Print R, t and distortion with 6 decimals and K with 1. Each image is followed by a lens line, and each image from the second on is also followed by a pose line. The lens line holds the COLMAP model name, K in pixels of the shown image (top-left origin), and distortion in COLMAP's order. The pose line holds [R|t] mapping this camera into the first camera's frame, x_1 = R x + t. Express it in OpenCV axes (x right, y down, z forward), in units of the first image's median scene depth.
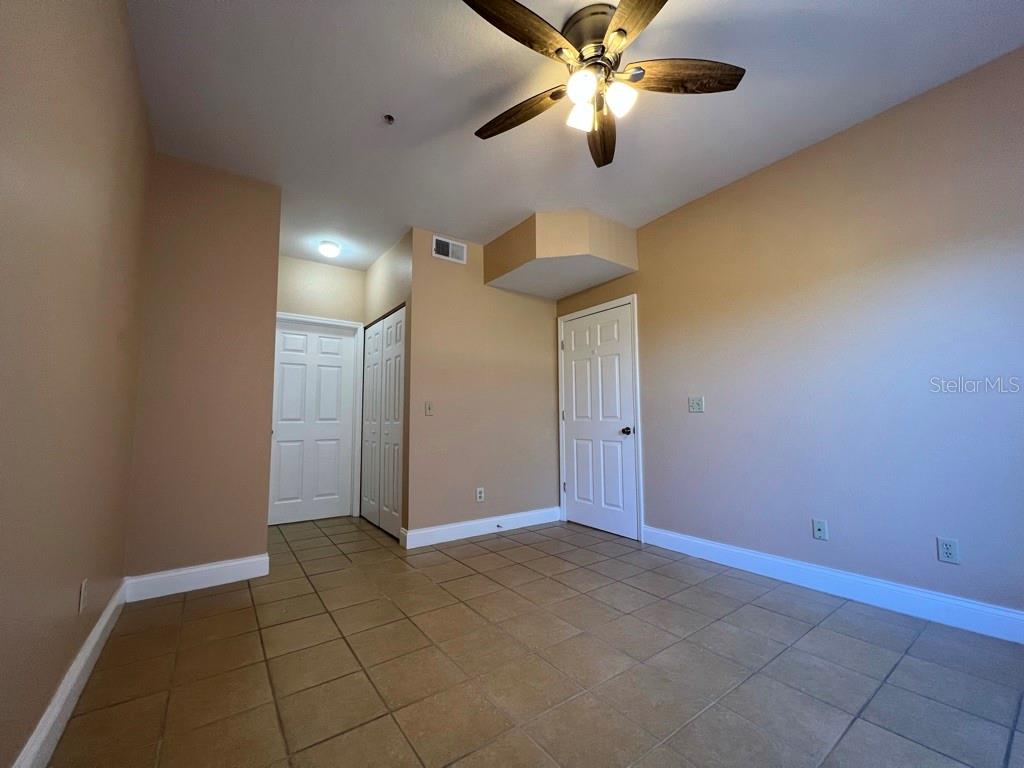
lens RADIAL K [[408.9, 0, 508.8], [0, 408.9, 383.7], [0, 0, 1]] dist [-0.001425, 0.000118]
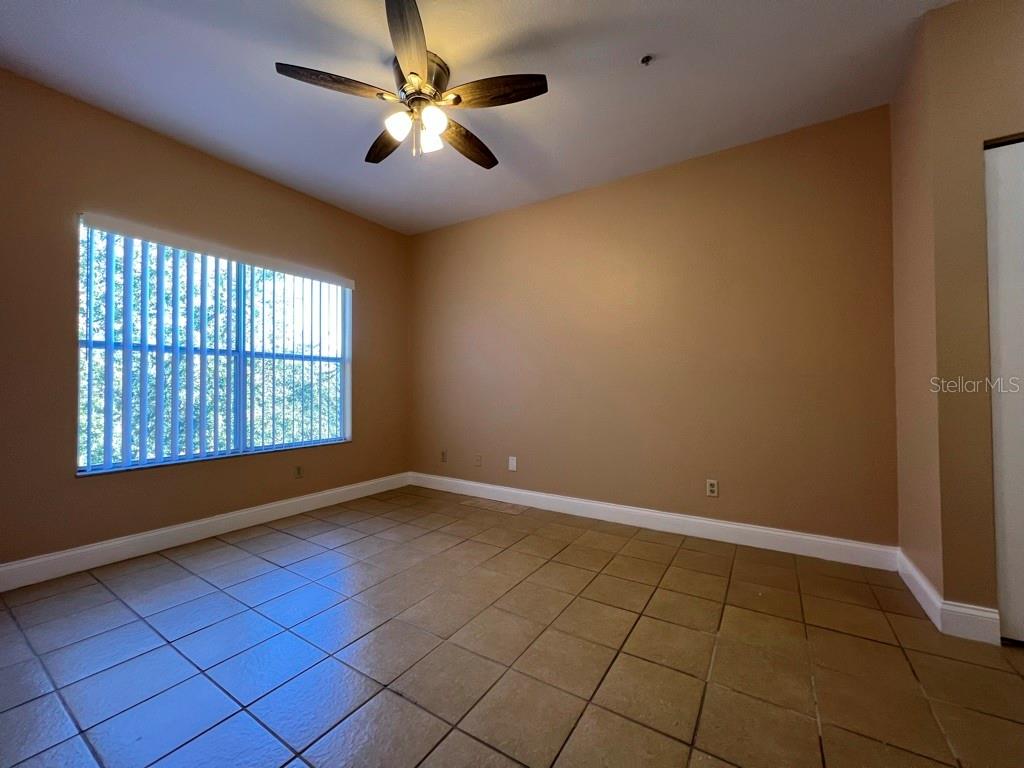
lens RADIAL K [[408.9, 0, 508.8], [0, 408.9, 383.7], [0, 0, 1]] dist [-0.001425, 0.000118]
pose [[-0.928145, 0.005328, -0.372180, 0.225648], [0.045923, 0.993898, -0.100293, 0.092346], [0.369375, -0.110178, -0.922726, 1.129617]]
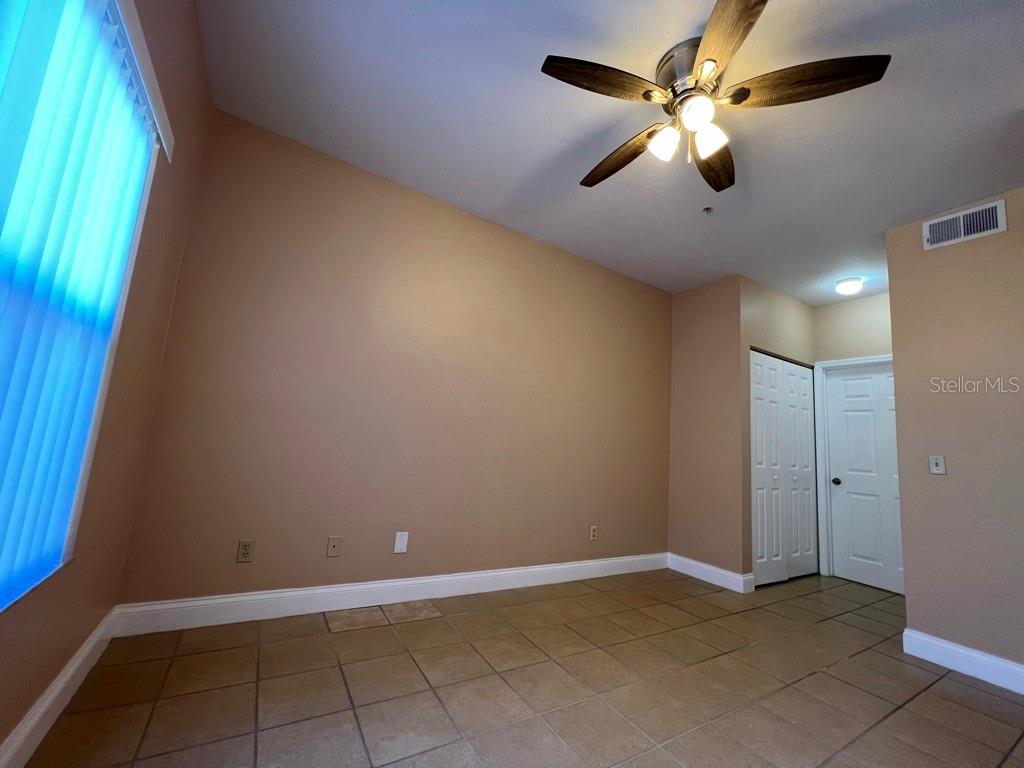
lens RADIAL K [[408.9, 0, 508.8], [0, 408.9, 383.7], [0, 0, 1]] dist [-0.001425, 0.000118]
pose [[-0.069489, -0.137545, -0.988055, 0.595858], [0.015459, 0.990182, -0.138929, 0.010944], [0.997463, -0.024928, -0.066680, 0.334838]]
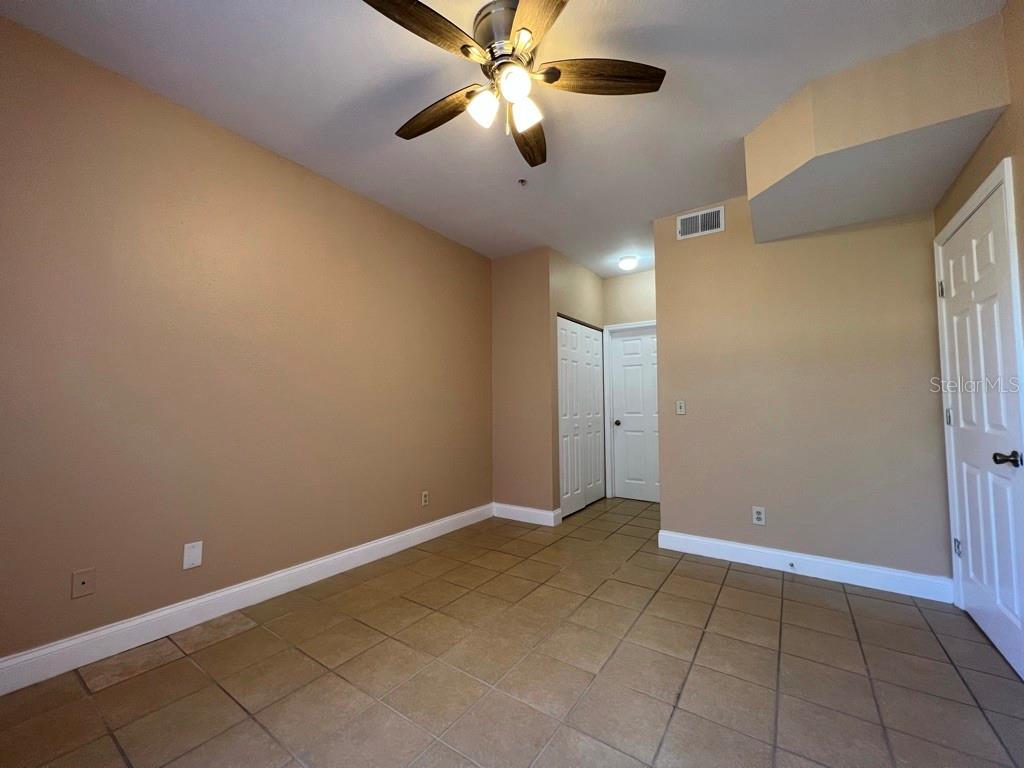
lens RADIAL K [[408.9, 0, 508.8], [0, 408.9, 383.7], [0, 0, 1]] dist [-0.001425, 0.000118]
pose [[0.340363, -0.042686, -0.939325, 0.577244], [0.088800, 0.995964, -0.013083, -0.015590], [0.936092, -0.078958, 0.342780, 0.335485]]
